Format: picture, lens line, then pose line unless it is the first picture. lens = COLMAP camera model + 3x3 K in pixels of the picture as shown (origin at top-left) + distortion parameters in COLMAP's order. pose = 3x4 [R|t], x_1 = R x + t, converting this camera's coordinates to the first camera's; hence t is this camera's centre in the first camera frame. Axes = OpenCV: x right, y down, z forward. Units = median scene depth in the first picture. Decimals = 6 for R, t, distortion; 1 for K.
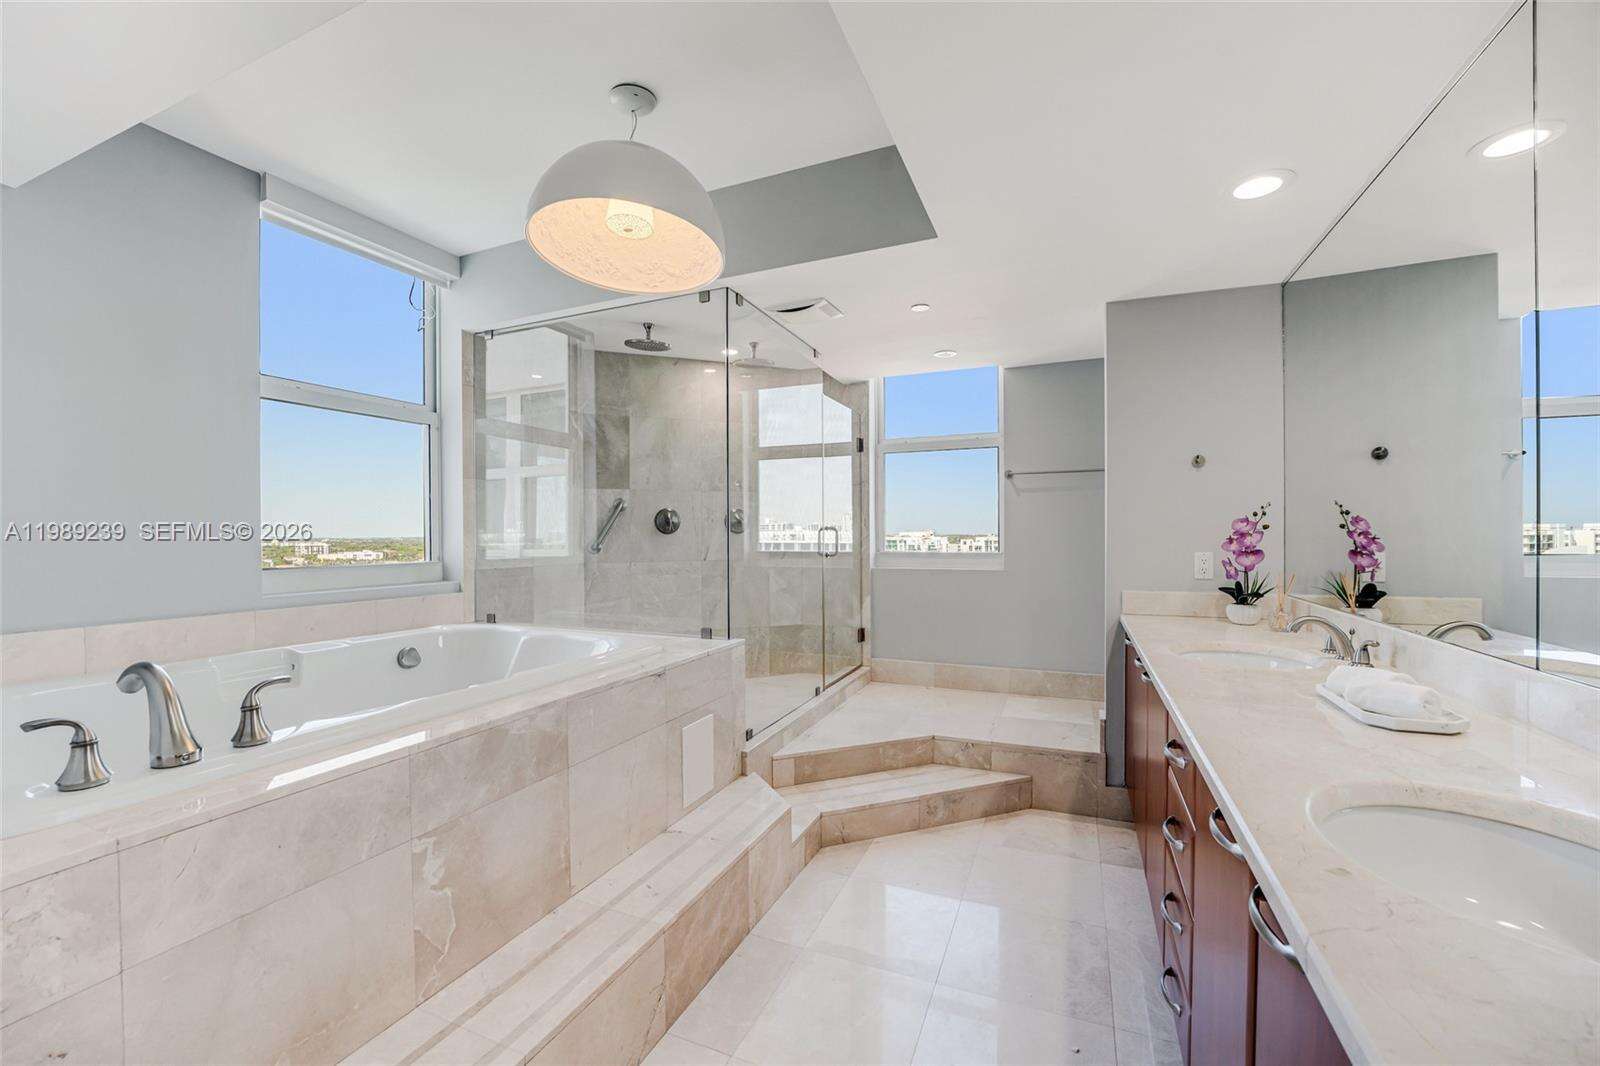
lens RADIAL K [[640.7, 0, 800.0], [0, 640.7, 533.0], [0, 0, 1]] dist [-0.017785, 0.000247]
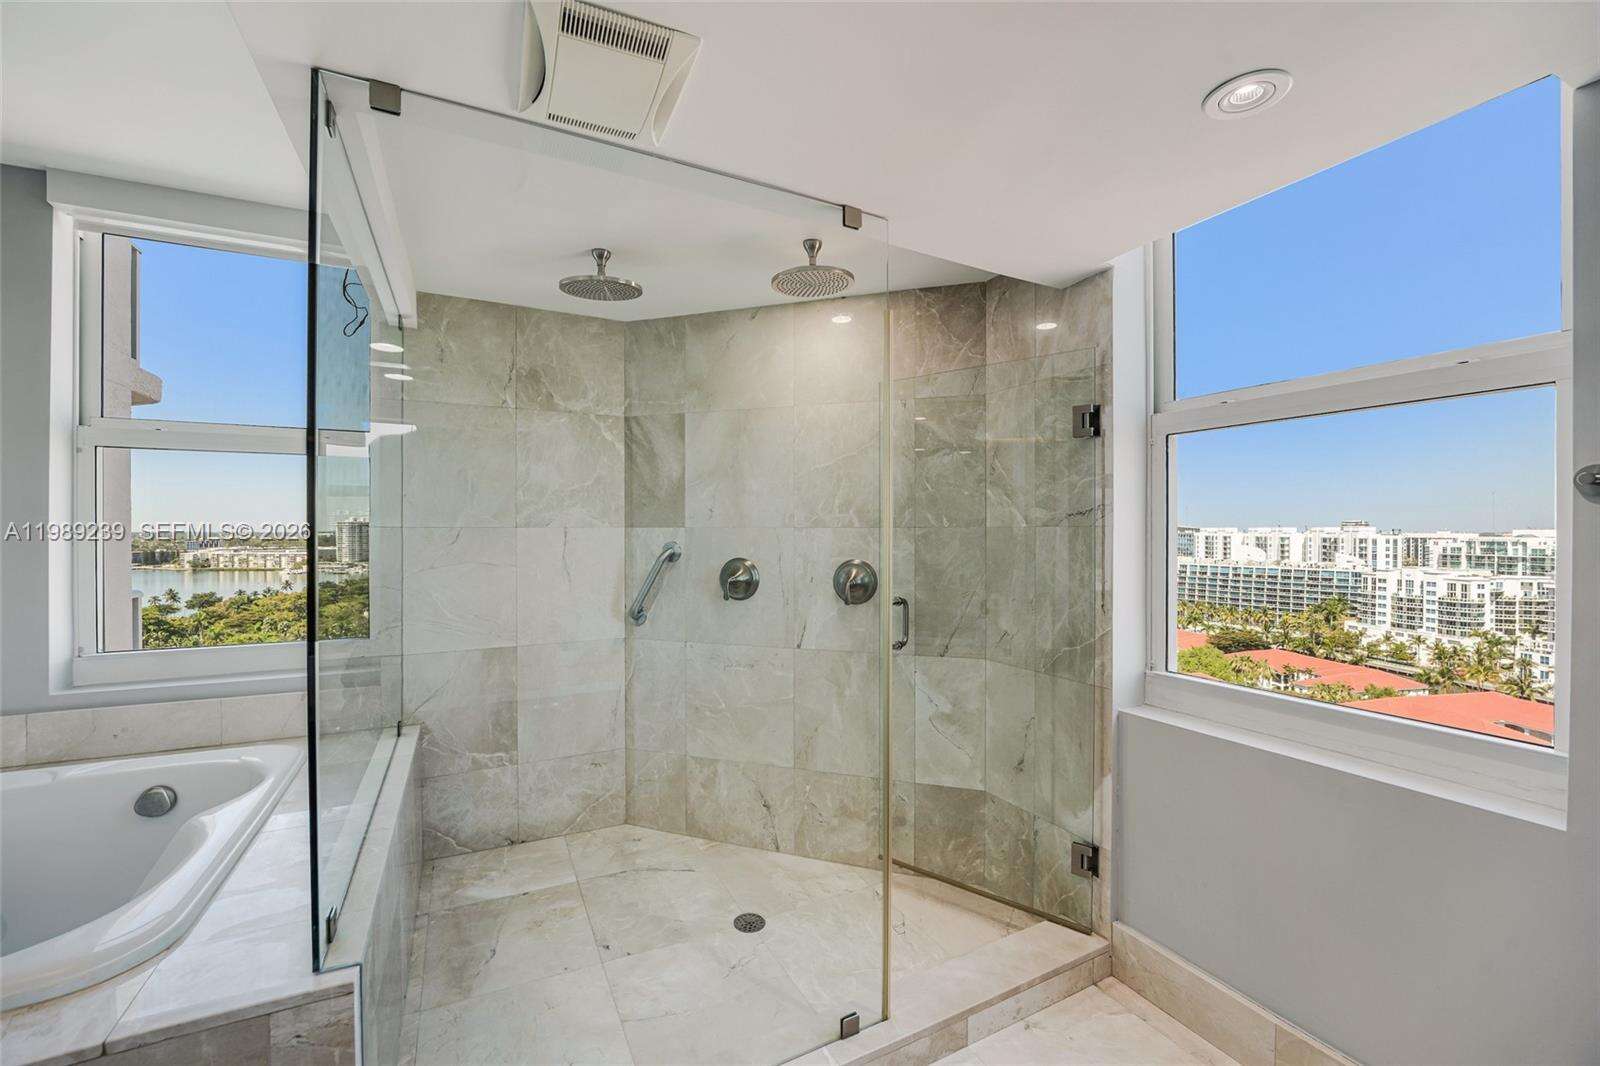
lens RADIAL K [[640.7, 0, 800.0], [0, 640.7, 533.0], [0, 0, 1]] dist [-0.017785, 0.000247]
pose [[0.772144, 0.008498, -0.635390, 0.229091], [-0.004813, 0.999960, 0.007525, -0.068273], [0.635429, -0.002752, 0.772155, 0.576929]]
